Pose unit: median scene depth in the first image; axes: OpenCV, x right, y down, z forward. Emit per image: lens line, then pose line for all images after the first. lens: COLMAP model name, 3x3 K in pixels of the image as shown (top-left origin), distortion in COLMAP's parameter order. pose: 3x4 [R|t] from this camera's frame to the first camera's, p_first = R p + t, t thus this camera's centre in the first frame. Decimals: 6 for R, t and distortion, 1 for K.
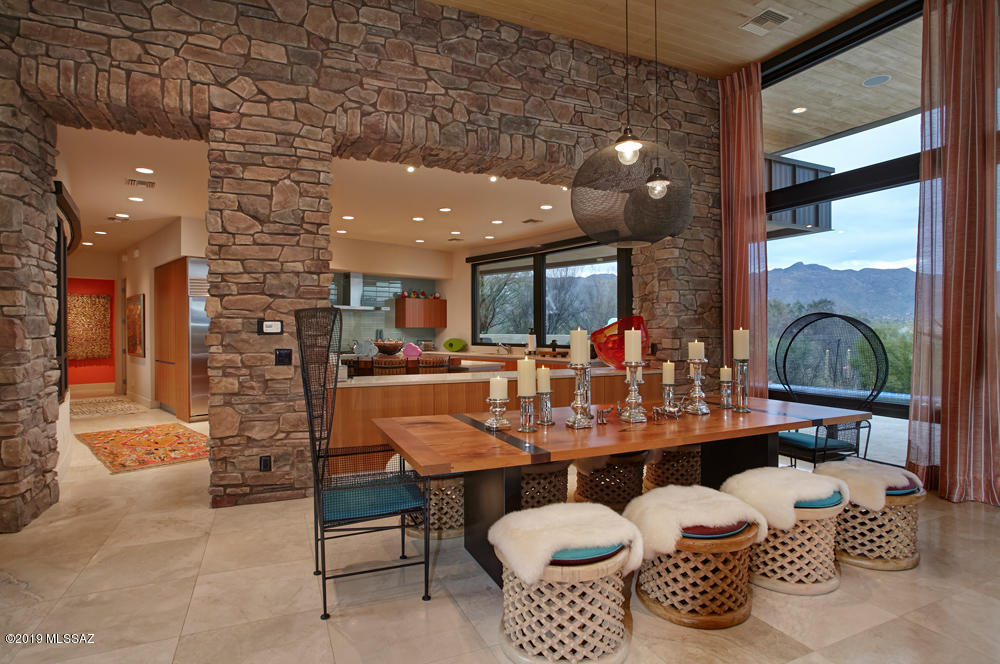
lens RADIAL K [[518.1, 0, 492.6], [0, 518.1, 329.2], [0, 0, 1]] dist [-0.057387, 0.032273]
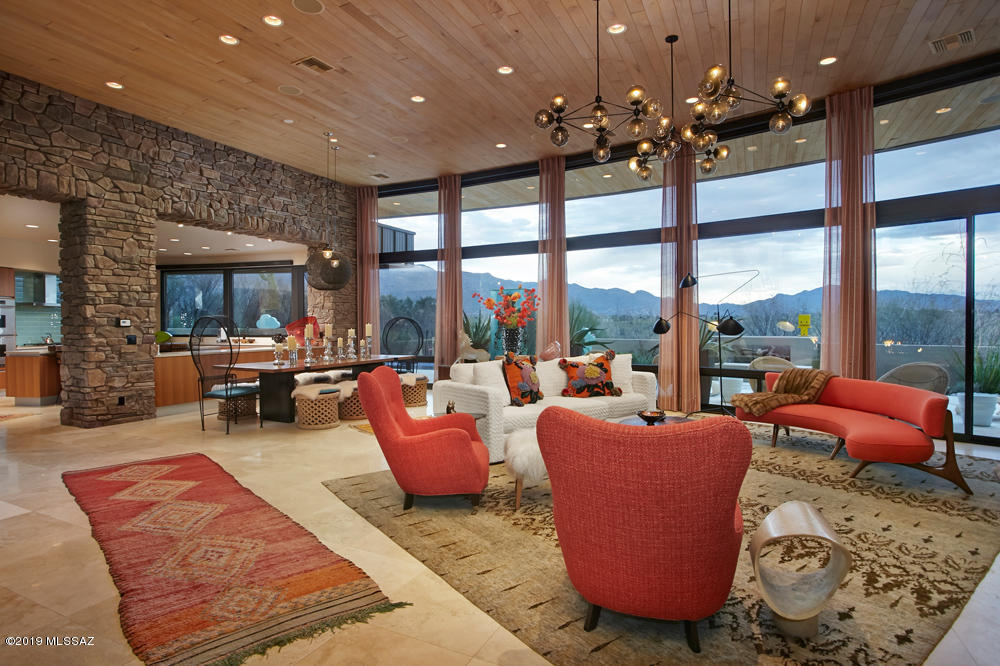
lens RADIAL K [[531.6, 0, 498.1], [0, 531.6, 330.3], [0, 0, 1]] dist [-0.064256, 0.028206]
pose [[0.760809, -0.009477, 0.648907, -0.602609], [0.001467, 0.999916, 0.012883, 0.000506], [-0.648974, -0.008850, 0.760759, -1.163773]]
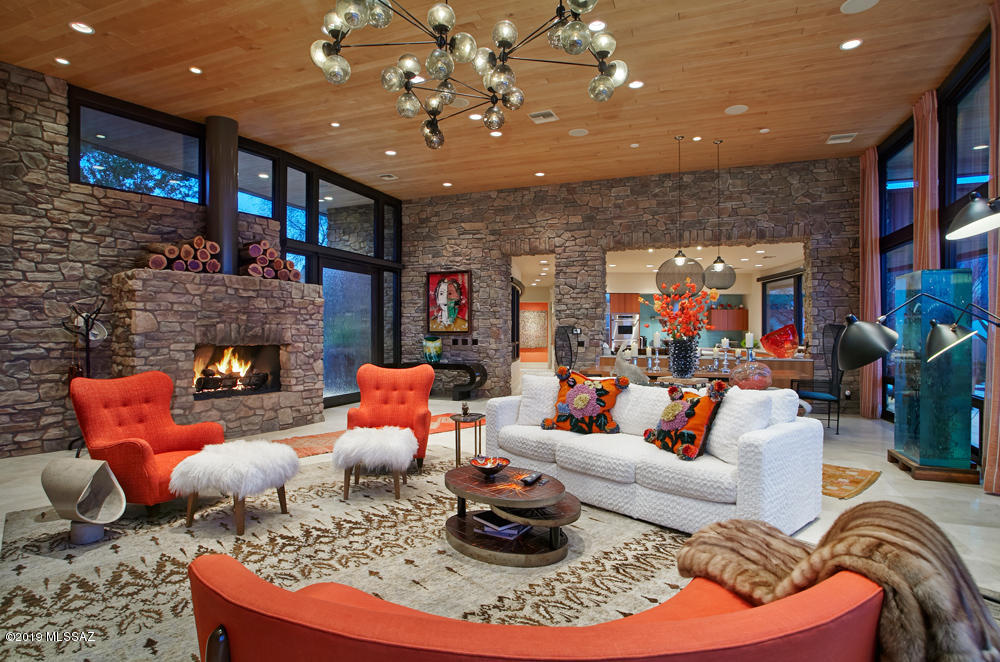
lens RADIAL K [[531.6, 0, 498.1], [0, 531.6, 328.3], [0, 0, 1]] dist [-0.064256, 0.028206]
pose [[0.709859, -0.001320, -0.704343, 1.088522], [-0.002391, 0.999988, -0.004284, -0.006116], [0.704340, 0.004726, 0.709847, -1.070501]]
